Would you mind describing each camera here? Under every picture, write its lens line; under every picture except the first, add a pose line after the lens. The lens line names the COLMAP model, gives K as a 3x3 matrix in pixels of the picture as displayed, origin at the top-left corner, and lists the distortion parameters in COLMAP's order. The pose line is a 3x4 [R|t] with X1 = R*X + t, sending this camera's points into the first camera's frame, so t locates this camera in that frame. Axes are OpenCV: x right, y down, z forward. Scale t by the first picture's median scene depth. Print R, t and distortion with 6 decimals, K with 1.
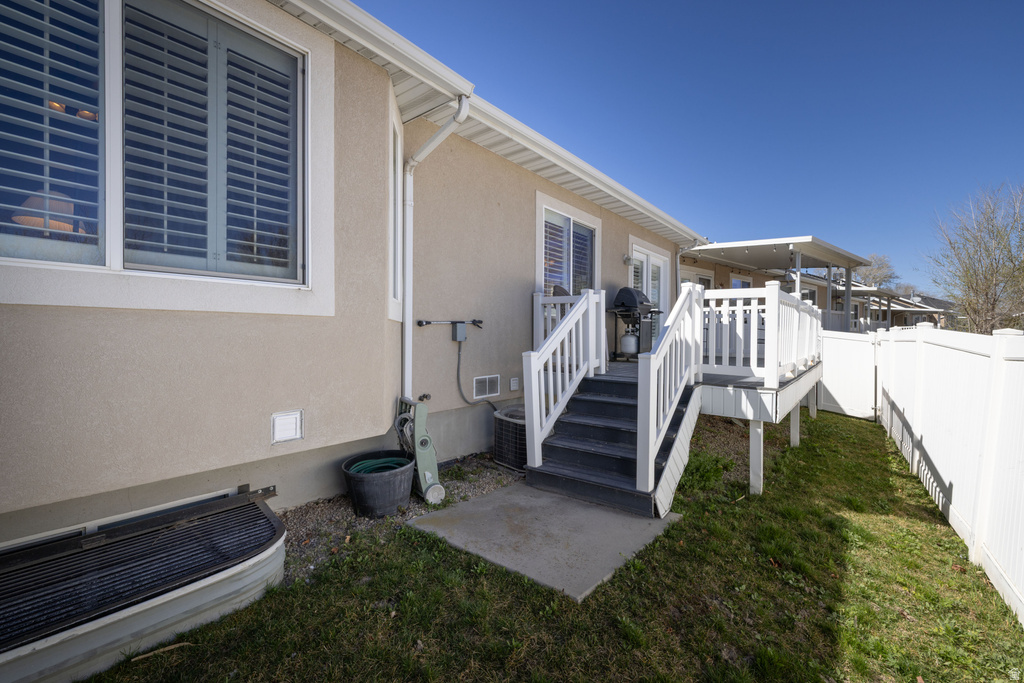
lens RADIAL K [[431.1, 0, 512.0], [0, 431.1, 341.5], [0, 0, 1]] dist [0.003915, 0.000277]
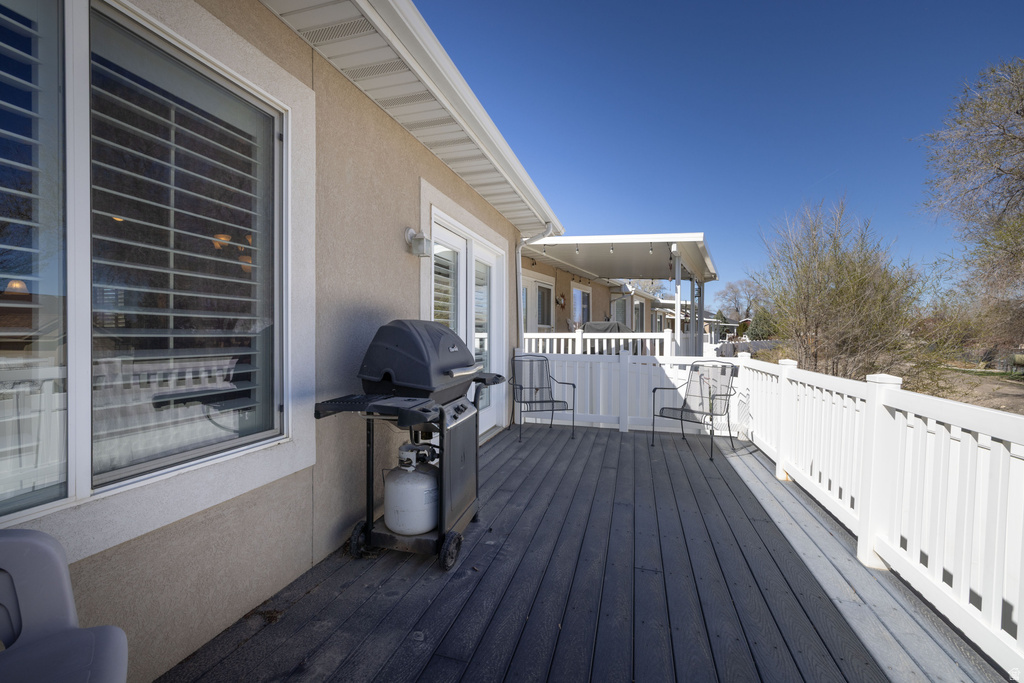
lens RADIAL K [[431.1, 0, 512.0], [0, 431.1, 341.5], [0, 0, 1]] dist [0.003915, 0.000277]
pose [[0.924669, -0.009487, 0.380654, 0.168487], [0.007278, 0.999947, 0.007243, -0.086605], [-0.380702, -0.003927, 0.924689, 0.515233]]
